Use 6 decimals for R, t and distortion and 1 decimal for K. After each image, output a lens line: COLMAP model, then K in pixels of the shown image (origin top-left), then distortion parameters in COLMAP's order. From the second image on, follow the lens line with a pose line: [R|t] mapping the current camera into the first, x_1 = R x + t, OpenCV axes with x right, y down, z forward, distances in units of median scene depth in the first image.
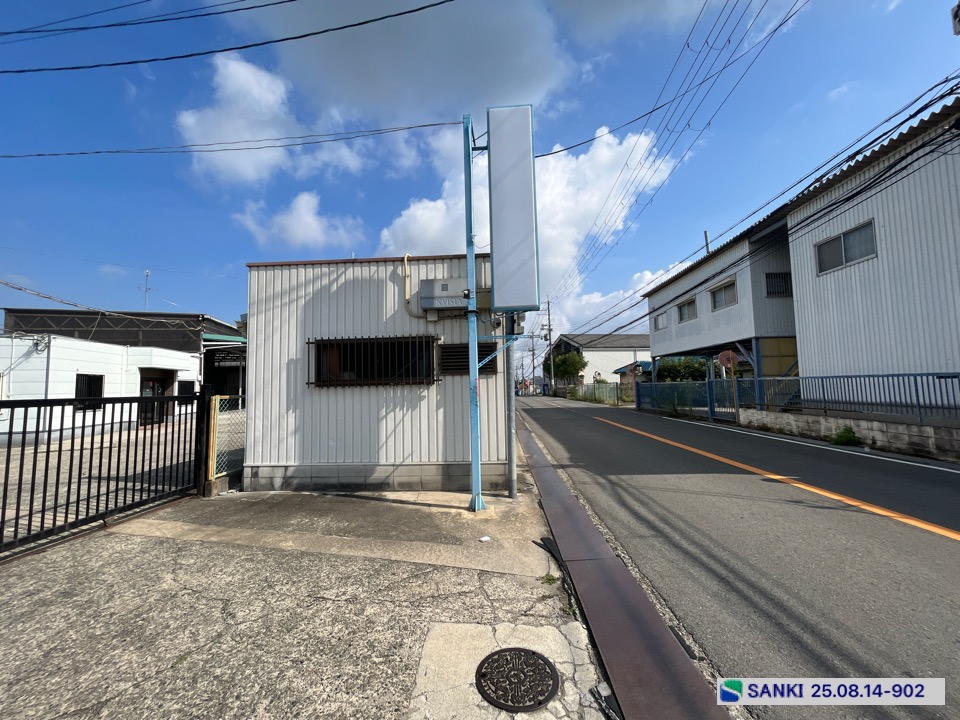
lens RADIAL K [[385.7, 0, 477.6], [0, 385.7, 359.6], [0, 0, 1]] dist [-0.002184, -0.000287]
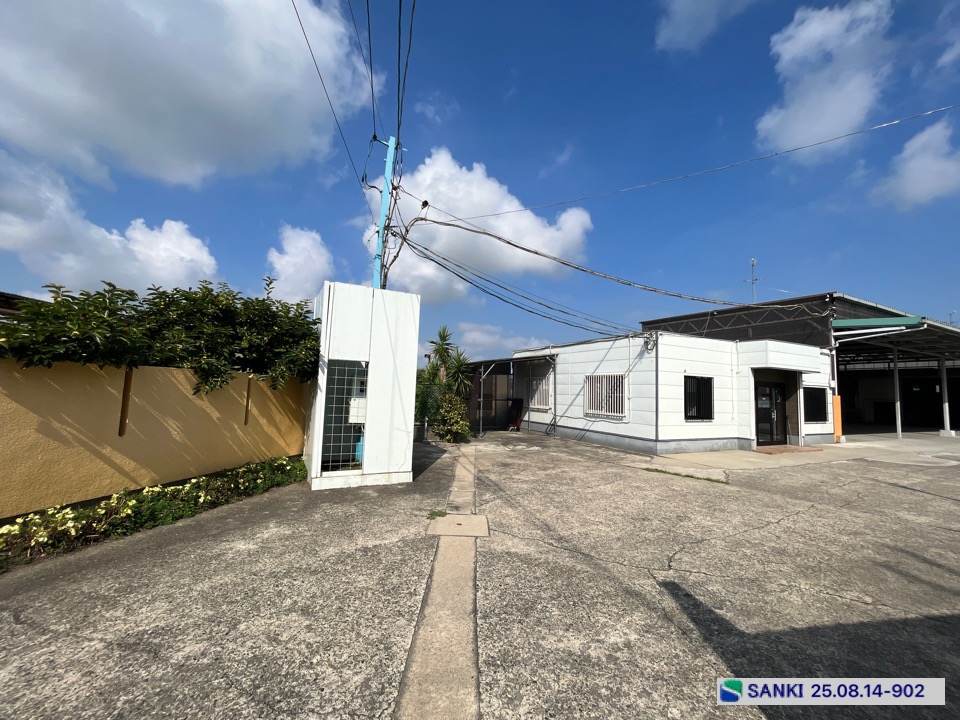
lens RADIAL K [[385.7, 0, 477.5], [0, 385.7, 358.0], [0, 0, 1]] dist [-0.002184, -0.000287]
pose [[0.234298, -0.052408, -0.970751, -0.746030], [0.028693, 0.998484, -0.046980, 0.057196], [0.971741, -0.016846, 0.235446, 0.824963]]
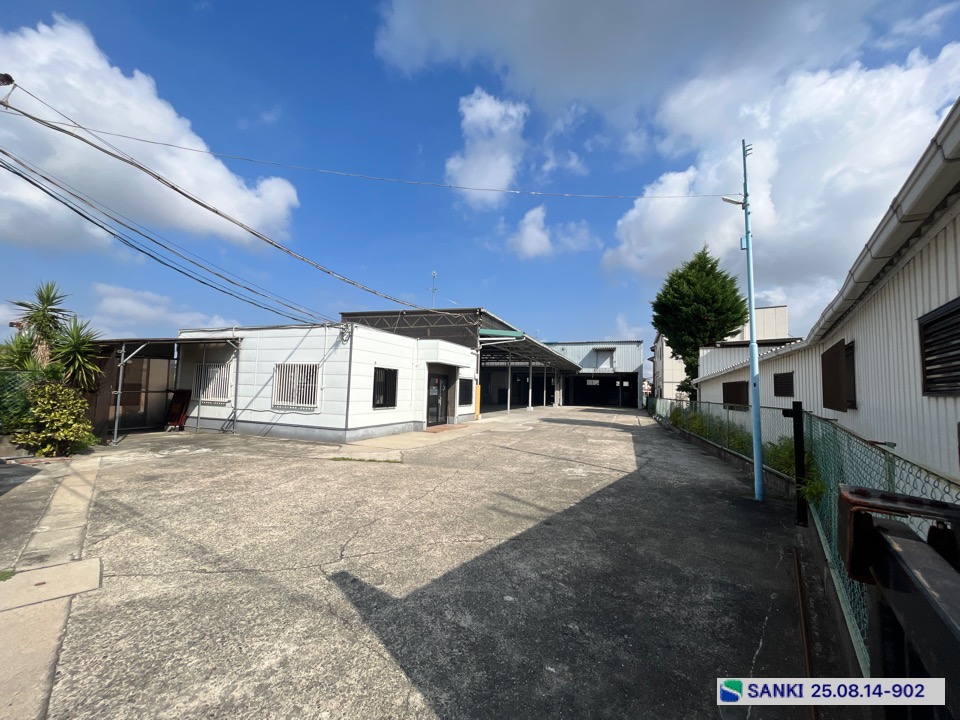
lens RADIAL K [[385.7, 0, 477.5], [0, 385.7, 358.2], [0, 0, 1]] dist [-0.002184, -0.000287]
pose [[0.829736, 0.002182, -0.558152, -0.758177], [-0.009792, 0.999895, -0.010648, 0.052697], [0.558070, 0.014300, 0.829670, 0.864948]]
